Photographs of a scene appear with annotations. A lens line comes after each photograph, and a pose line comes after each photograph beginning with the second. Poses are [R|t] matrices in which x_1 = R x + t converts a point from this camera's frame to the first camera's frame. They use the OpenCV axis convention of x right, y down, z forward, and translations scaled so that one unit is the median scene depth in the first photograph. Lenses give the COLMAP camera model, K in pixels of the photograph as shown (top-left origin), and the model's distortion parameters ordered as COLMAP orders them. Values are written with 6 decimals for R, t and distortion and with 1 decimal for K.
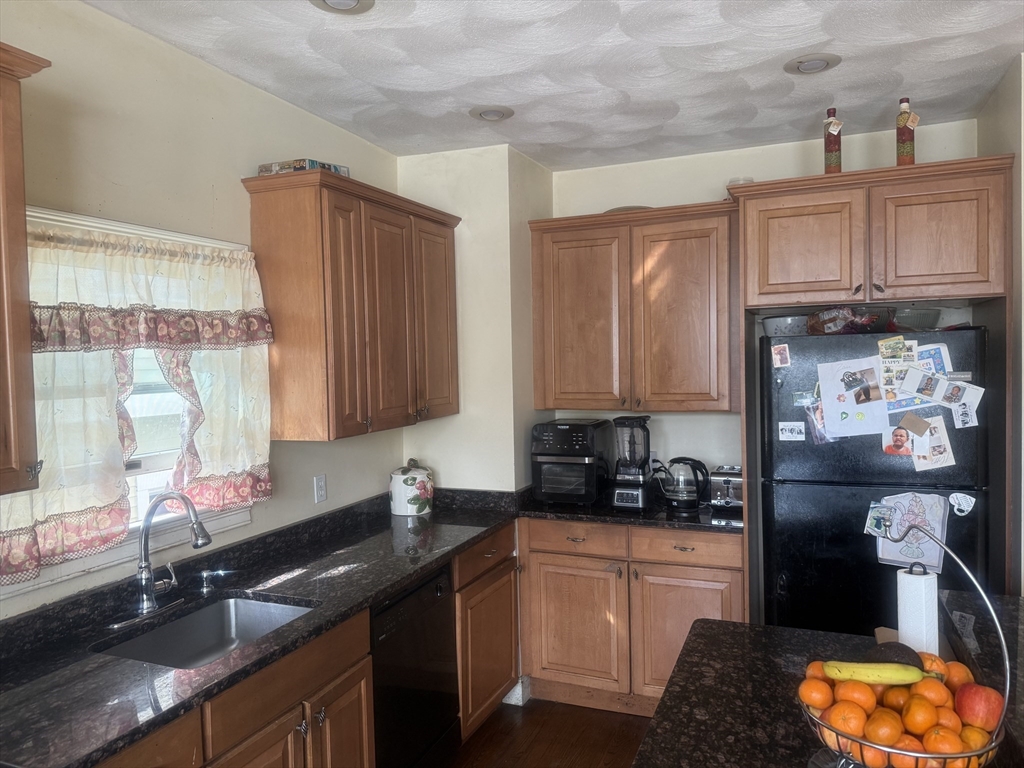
lens RADIAL K [[716.4, 0, 507.8], [0, 716.4, 382.2], [0, 0, 1]] dist [0.001594, -0.010915]
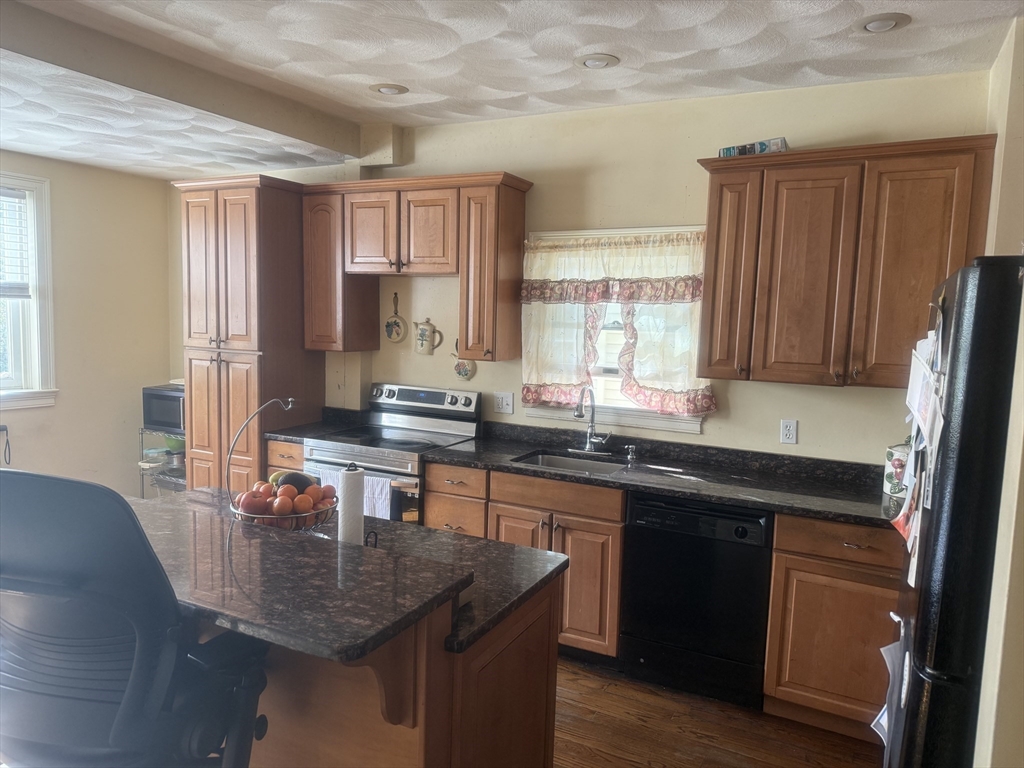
lens RADIAL K [[714.4, 0, 496.4], [0, 714.4, 387.4], [0, 0, 1]] dist [0.019536, -0.043524]
pose [[-0.090641, 0.129053, -0.987486, 1.003555], [-0.053235, 0.989523, 0.134205, -0.050801], [0.994460, 0.064733, -0.082821, 0.730641]]
